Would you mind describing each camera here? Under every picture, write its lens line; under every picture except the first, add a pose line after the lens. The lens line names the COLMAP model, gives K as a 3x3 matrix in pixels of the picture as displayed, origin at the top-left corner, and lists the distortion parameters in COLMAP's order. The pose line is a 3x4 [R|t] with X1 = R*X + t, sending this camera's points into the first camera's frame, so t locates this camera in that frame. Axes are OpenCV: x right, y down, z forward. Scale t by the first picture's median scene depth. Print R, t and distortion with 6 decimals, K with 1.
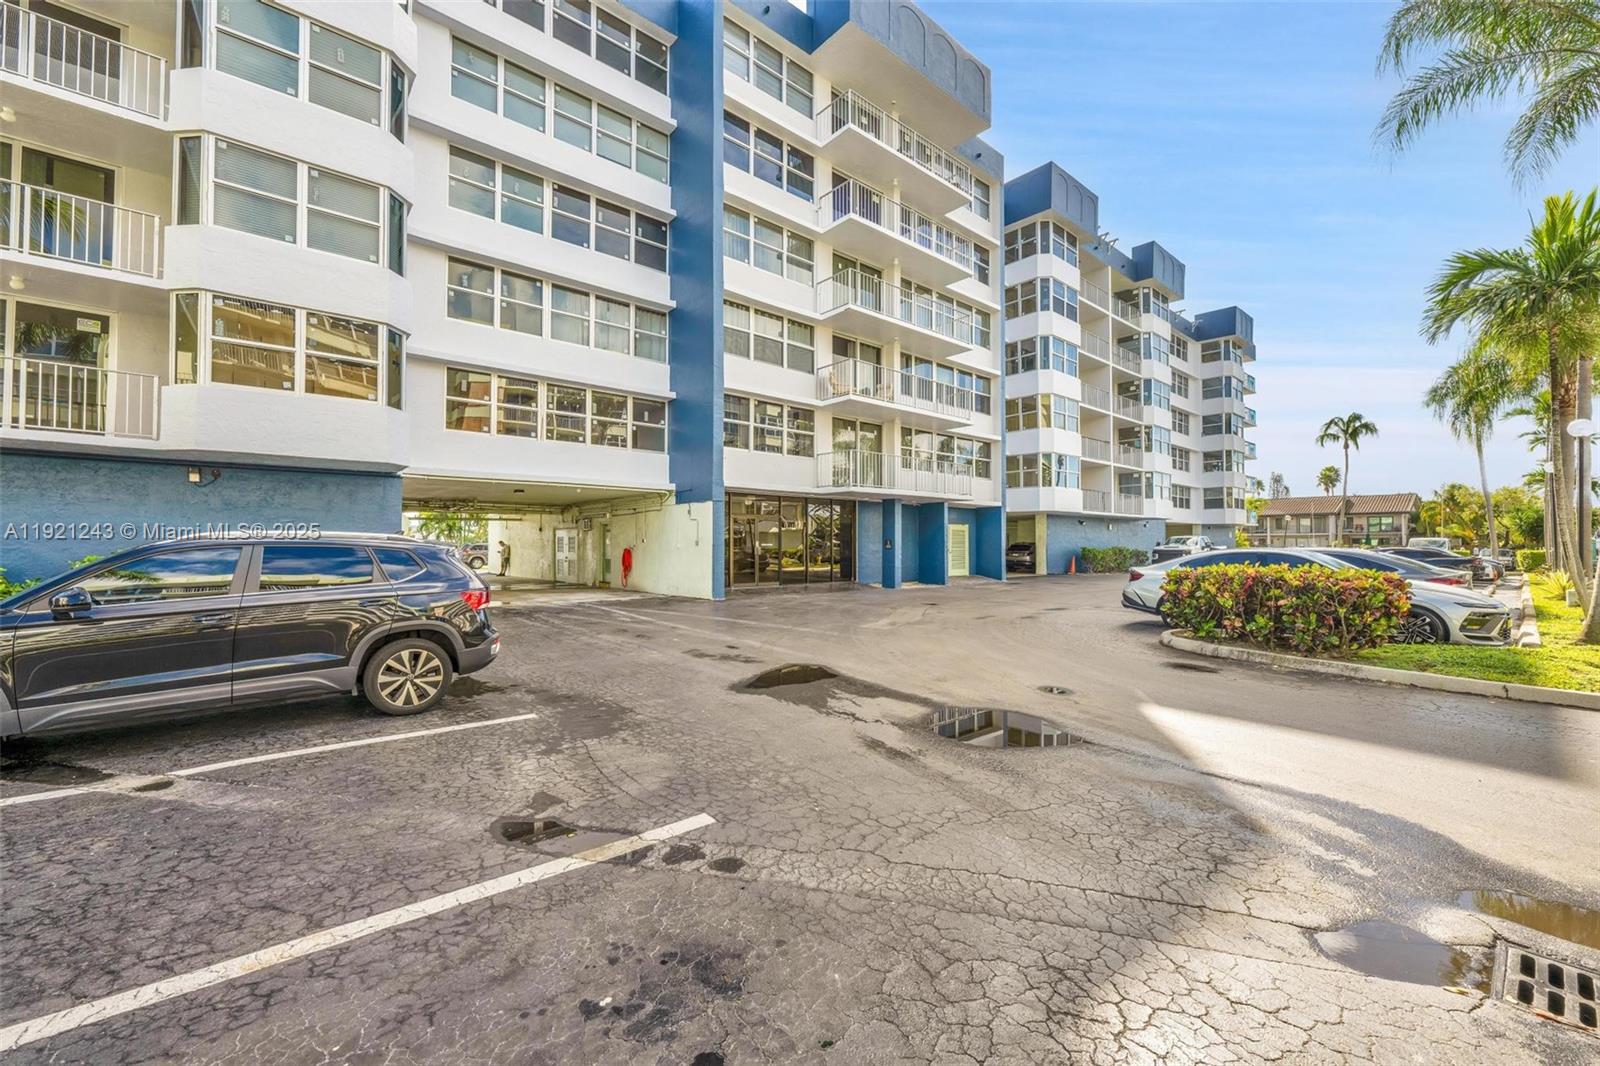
lens RADIAL K [[638.1, 0, 797.3], [0, 638.1, 534.5], [0, 0, 1]] dist [0.002024, 0.000603]
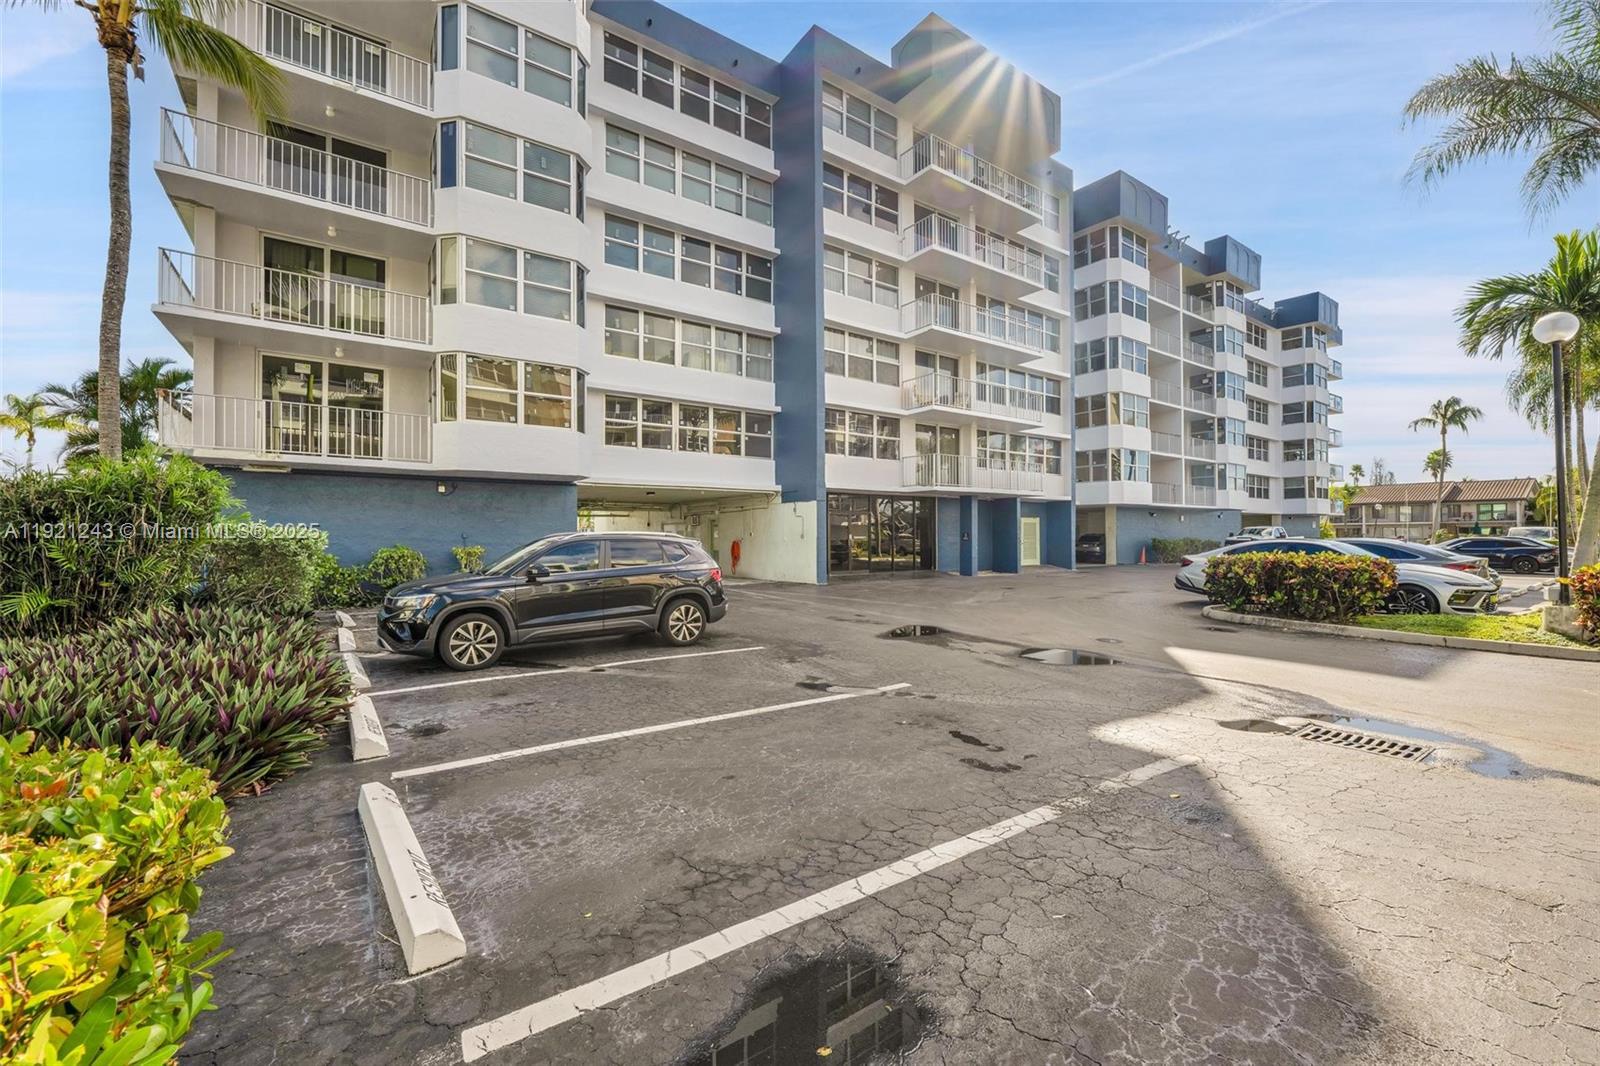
lens RADIAL K [[638.1, 0, 802.2], [0, 638.1, 531.8], [0, 0, 1]] dist [0.002024, 0.000603]
pose [[0.995866, -0.005188, -0.090684, -0.051293], [0.005940, 0.999950, 0.008017, -0.004228], [0.090638, -0.008522, 0.995847, -0.167609]]
